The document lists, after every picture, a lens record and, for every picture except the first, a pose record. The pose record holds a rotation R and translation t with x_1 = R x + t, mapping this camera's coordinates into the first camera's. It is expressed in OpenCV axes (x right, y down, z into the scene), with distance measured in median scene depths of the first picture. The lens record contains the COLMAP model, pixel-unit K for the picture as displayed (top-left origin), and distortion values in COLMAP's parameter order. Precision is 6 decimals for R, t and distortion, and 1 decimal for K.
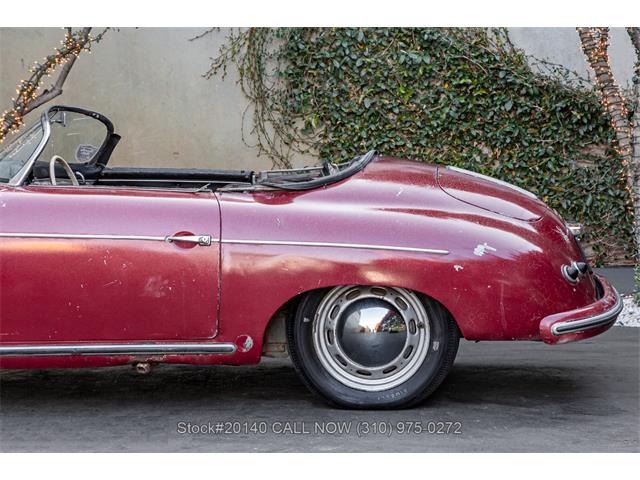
lens RADIAL K [[1688.0, 0, 330.4], [0, 1688.0, 238.7], [0, 0, 1]] dist [0.566197, 0.526628]
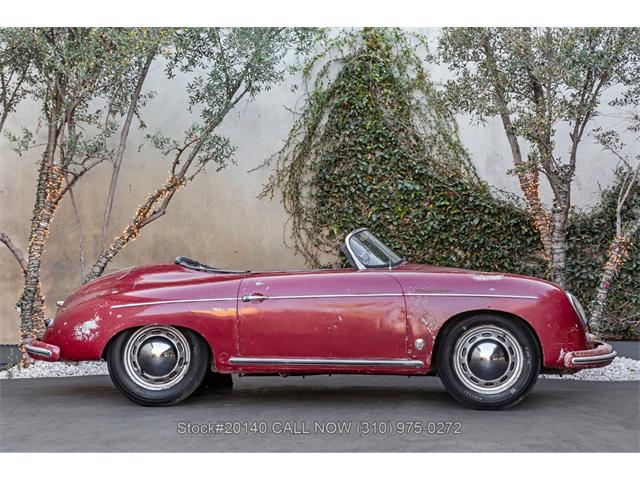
lens RADIAL K [[1379.3, 0, 320.0], [0, 1379.3, 240.0], [0, 0, 1]] dist [0.335808, -0.134468]
pose [[0.999672, 0.013188, -0.021937, 0.002341], [-0.014373, 0.998395, -0.054774, 0.000917], [0.021179, 0.055072, 0.998258, -0.128513]]
